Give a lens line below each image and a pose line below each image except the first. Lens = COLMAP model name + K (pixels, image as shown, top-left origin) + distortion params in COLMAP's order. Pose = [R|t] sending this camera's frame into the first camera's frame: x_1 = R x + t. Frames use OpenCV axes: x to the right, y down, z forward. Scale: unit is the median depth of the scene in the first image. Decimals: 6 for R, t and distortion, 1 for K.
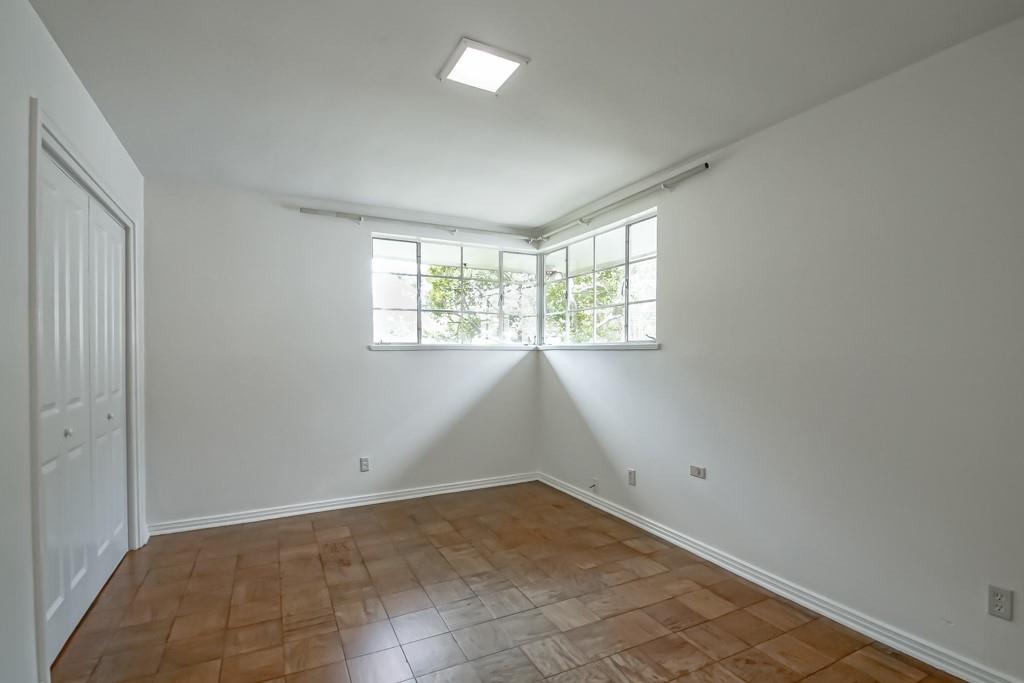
lens RADIAL K [[479.9, 0, 511.4], [0, 479.9, 357.4], [0, 0, 1]] dist [0.000624, 0.000063]
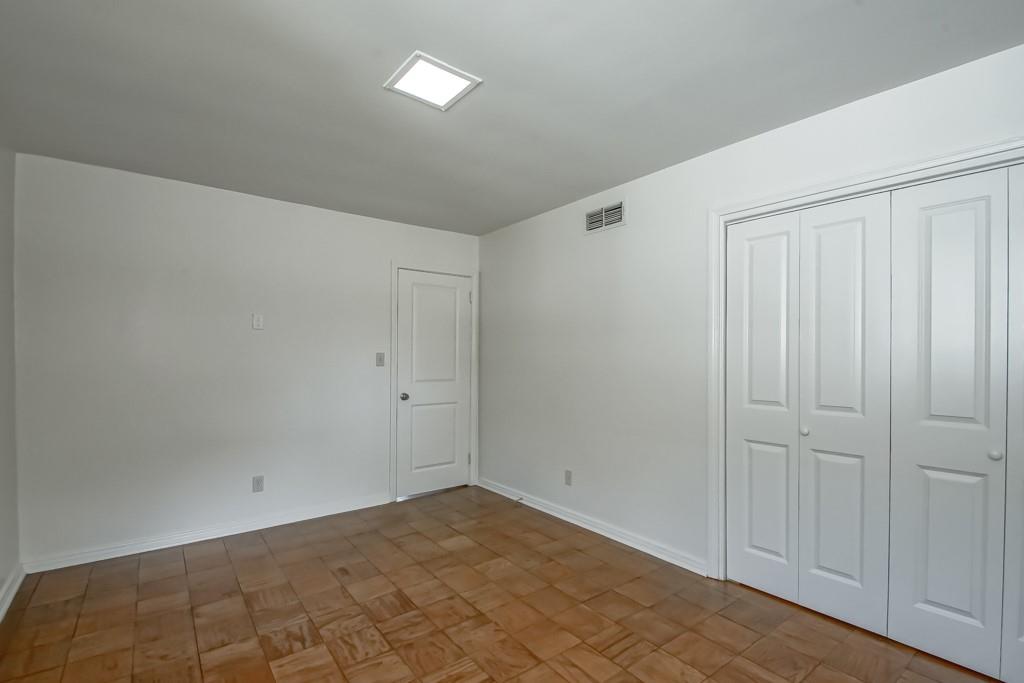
lens RADIAL K [[479.9, 0, 511.4], [0, 479.9, 357.4], [0, 0, 1]] dist [0.000624, 0.000063]
pose [[-0.983339, -0.001951, -0.181773, -0.043401], [-0.004892, 0.999864, 0.015730, -0.021092], [0.181718, 0.016358, -0.983215, 2.052706]]
